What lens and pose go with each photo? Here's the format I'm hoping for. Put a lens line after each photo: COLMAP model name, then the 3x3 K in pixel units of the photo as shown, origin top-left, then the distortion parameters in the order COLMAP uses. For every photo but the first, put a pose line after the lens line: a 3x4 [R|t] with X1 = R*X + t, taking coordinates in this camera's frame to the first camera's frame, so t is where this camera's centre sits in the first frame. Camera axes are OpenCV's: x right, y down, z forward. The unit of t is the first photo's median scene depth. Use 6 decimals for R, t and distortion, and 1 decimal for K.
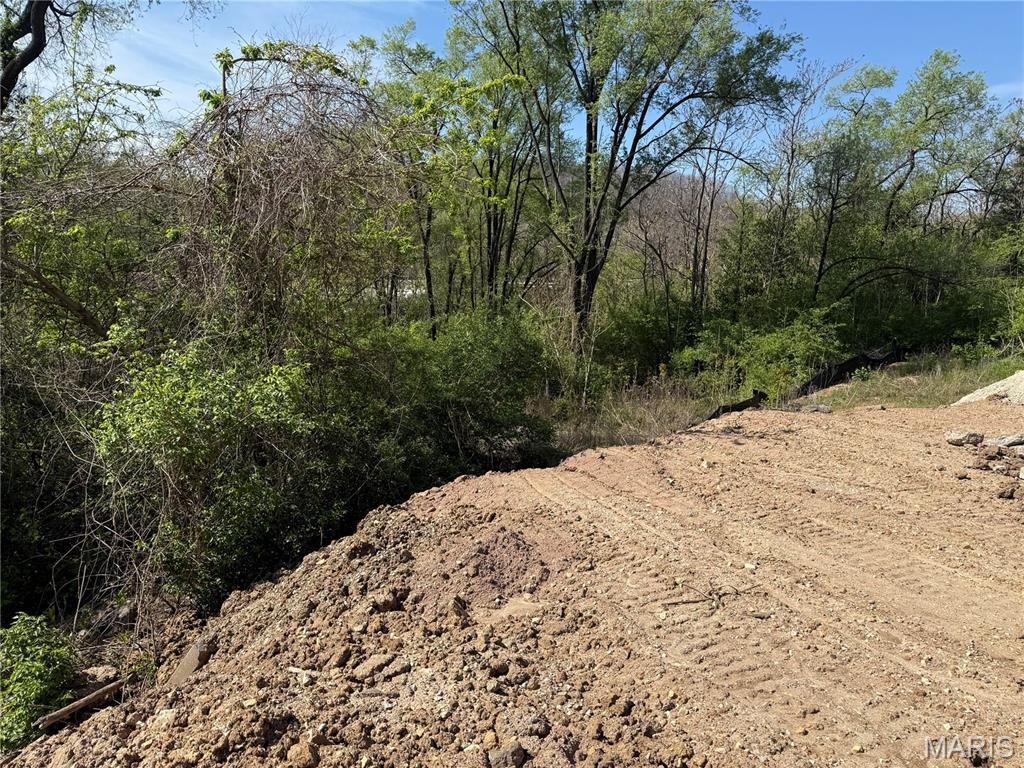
lens RADIAL K [[714.3, 0, 511.9], [0, 714.3, 373.1], [0, 0, 1]] dist [0.111466, -0.155668]
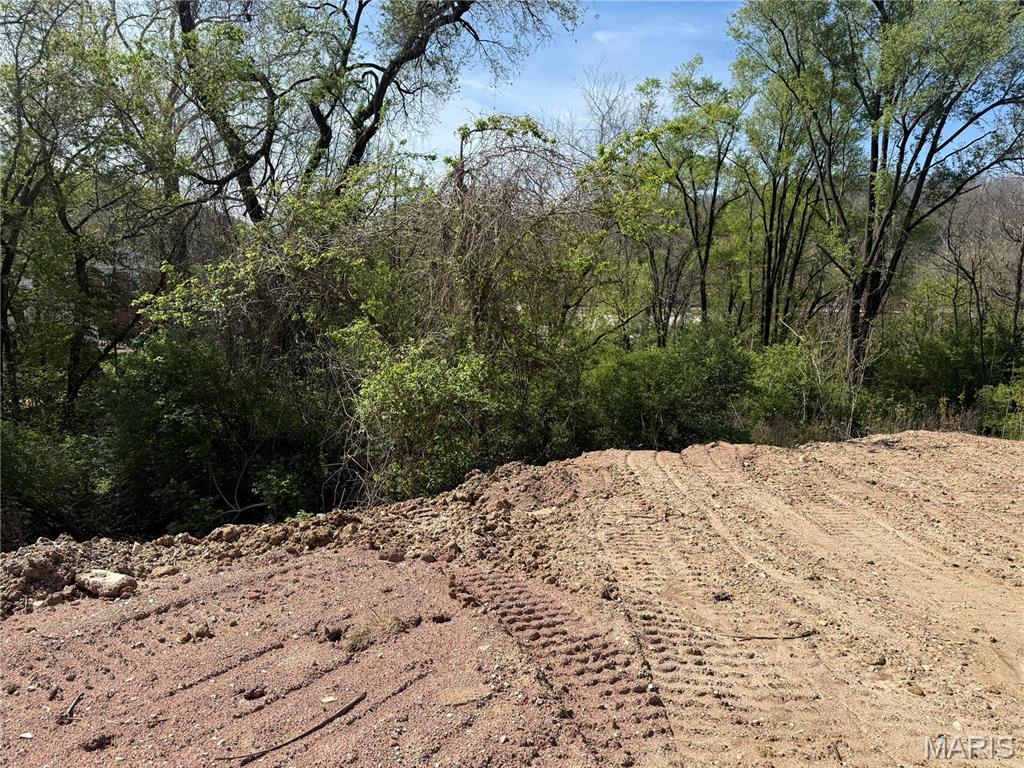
lens RADIAL K [[718.8, 0, 512.0], [0, 718.8, 384.0], [0, 0, 1]] dist [0.052939, -0.070343]
pose [[0.913366, 0.052400, -0.403753, 0.236735], [-0.062047, 0.998014, -0.010838, 0.039850], [0.402384, 0.034951, 0.914804, -0.157980]]
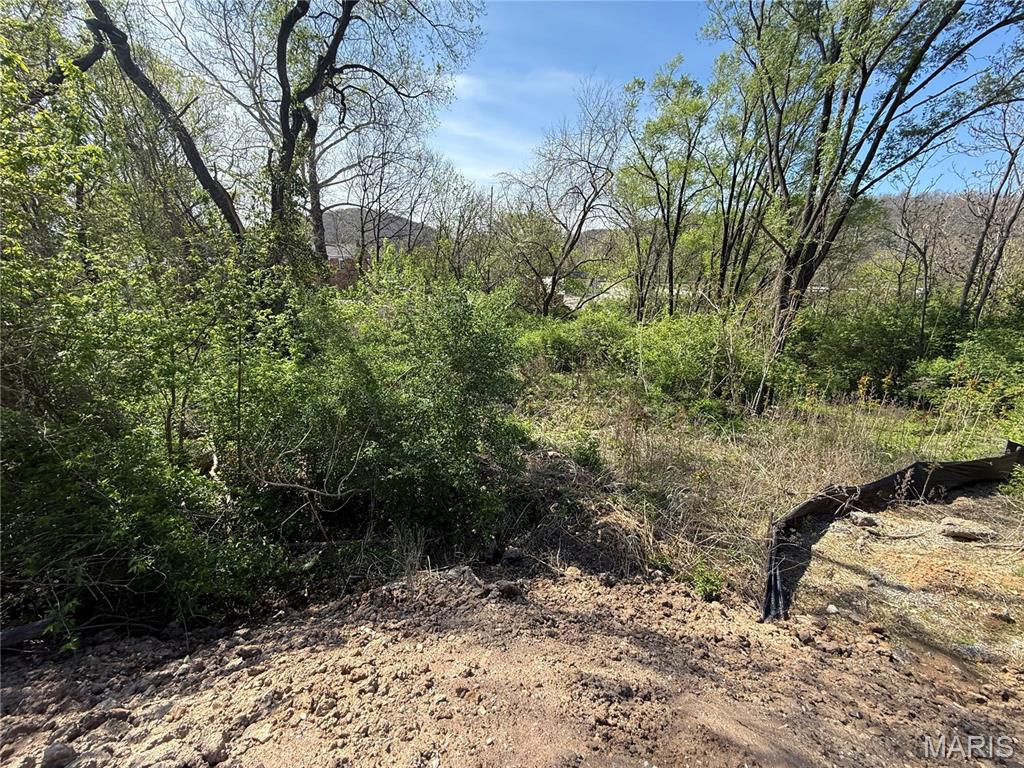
lens RADIAL K [[408.5, 0, 509.6], [0, 408.5, 381.0], [0, 0, 1]] dist [0.000647, -0.000052]
pose [[0.808061, 0.156712, -0.567872, 0.422703], [-0.099426, 0.986419, 0.130736, -0.083277], [0.580647, -0.049182, 0.812668, 1.091203]]
